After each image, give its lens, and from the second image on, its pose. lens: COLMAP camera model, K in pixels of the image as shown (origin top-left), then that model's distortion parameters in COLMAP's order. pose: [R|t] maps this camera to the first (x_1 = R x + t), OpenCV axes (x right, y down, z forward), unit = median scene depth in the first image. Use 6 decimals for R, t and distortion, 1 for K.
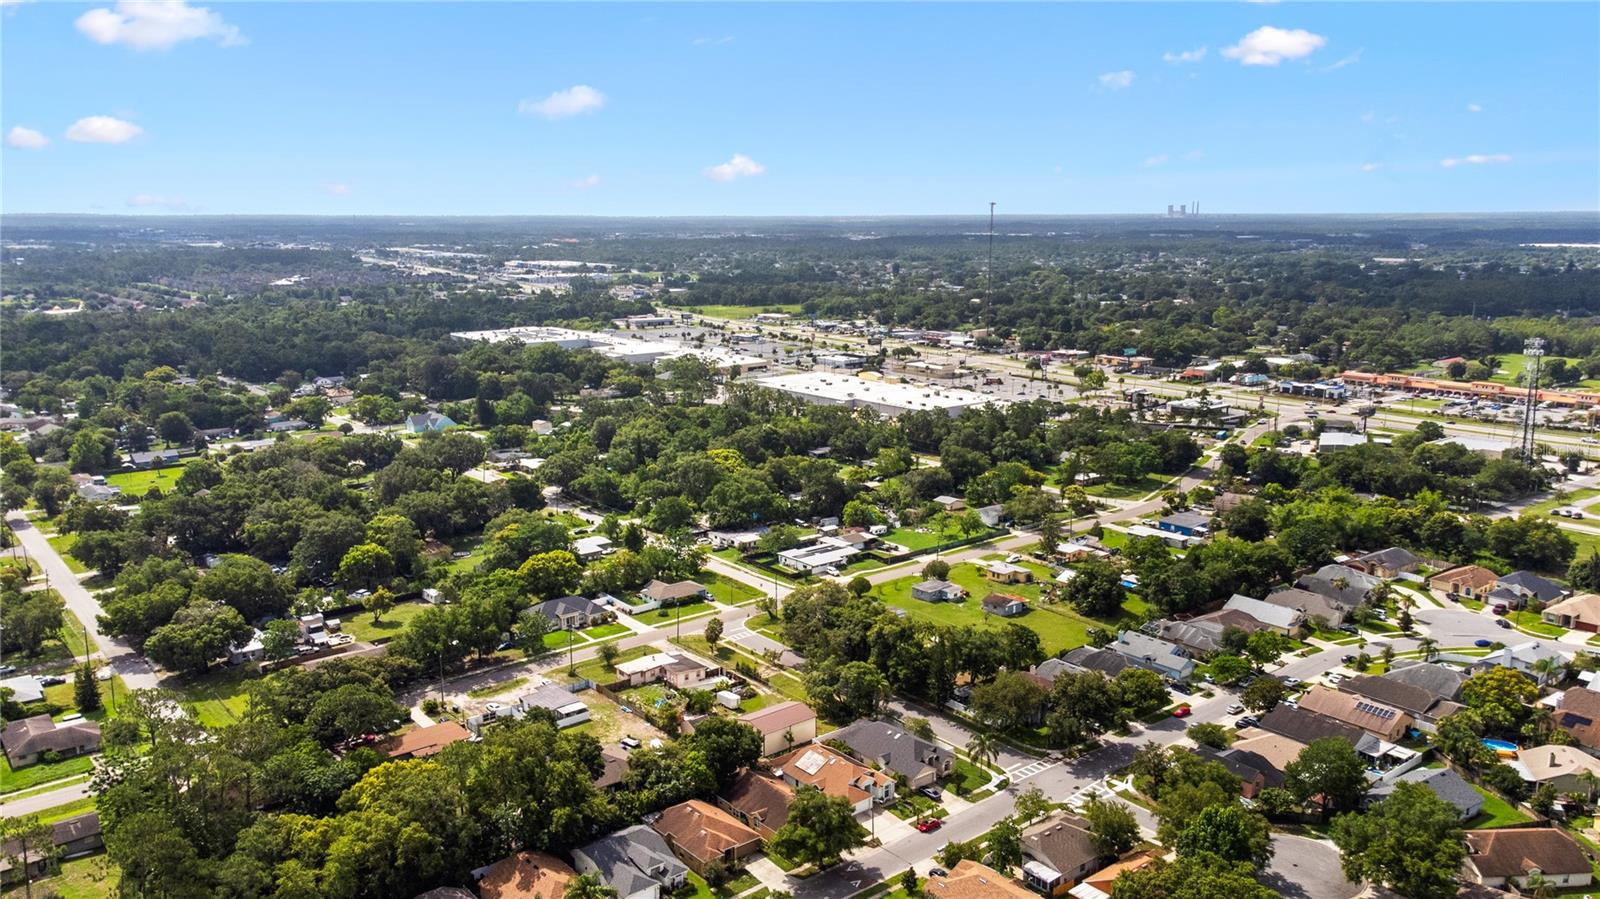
lens RADIAL K [[1216.8, 0, 781.1], [0, 1216.8, 441.9], [0, 0, 1]] dist [0.031251, 0.013197]
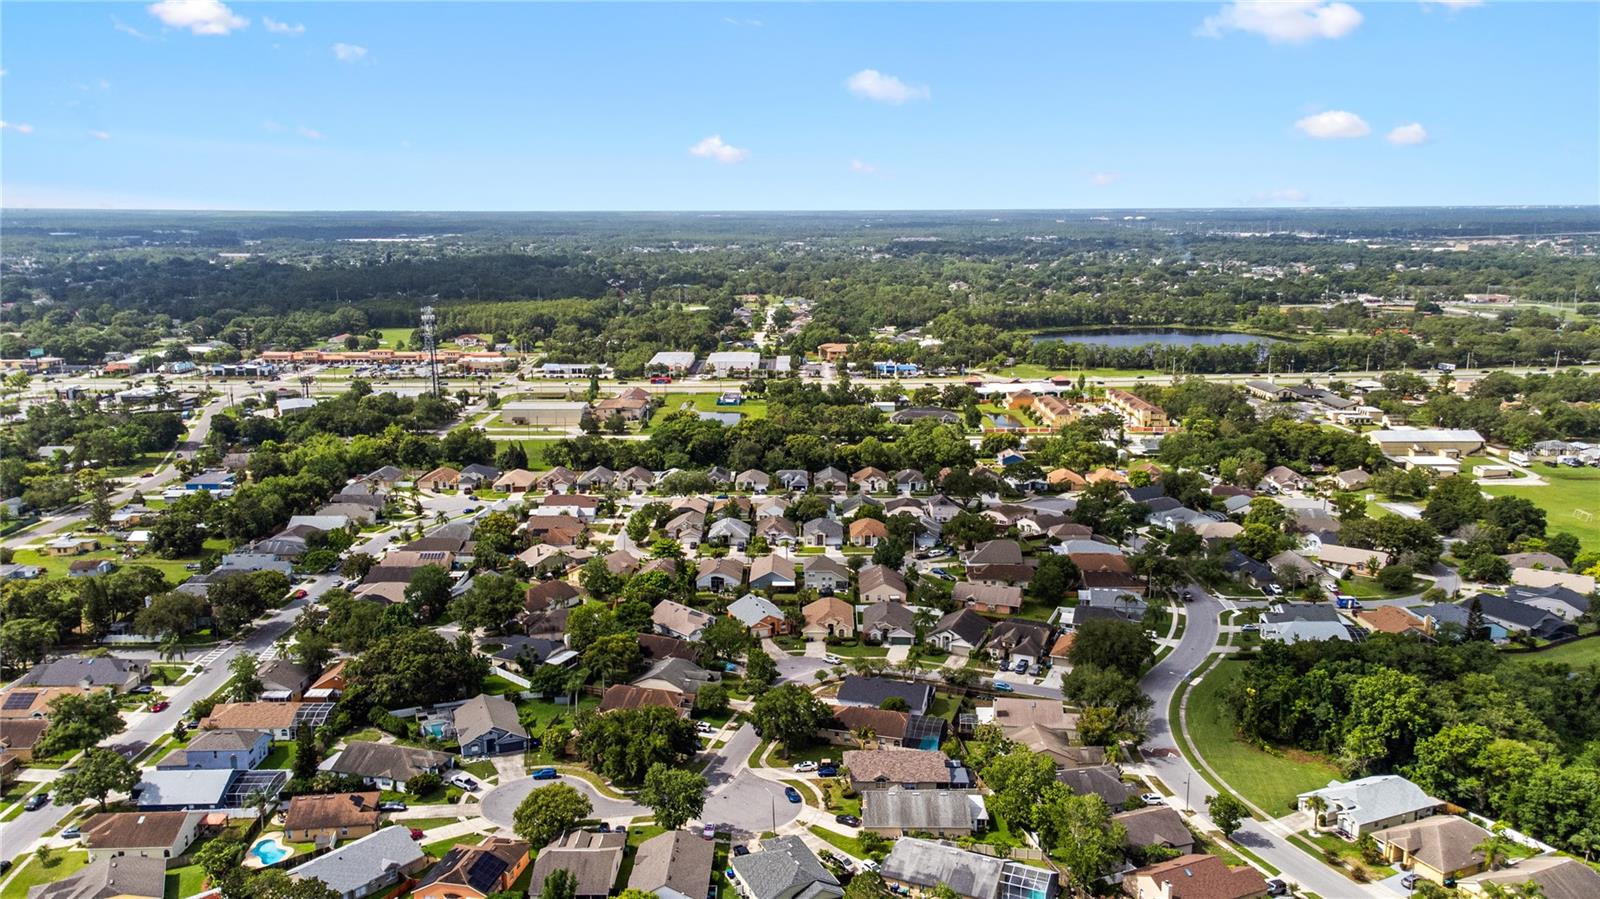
lens RADIAL K [[1216.8, 0, 781.1], [0, 1216.8, 441.9], [0, 0, 1]] dist [0.031251, 0.013197]
pose [[0.635917, -0.144891, 0.758034, -0.181051], [0.142855, 0.987344, 0.068880, 0.025474], [-0.758421, 0.064487, 0.648567, -0.141336]]
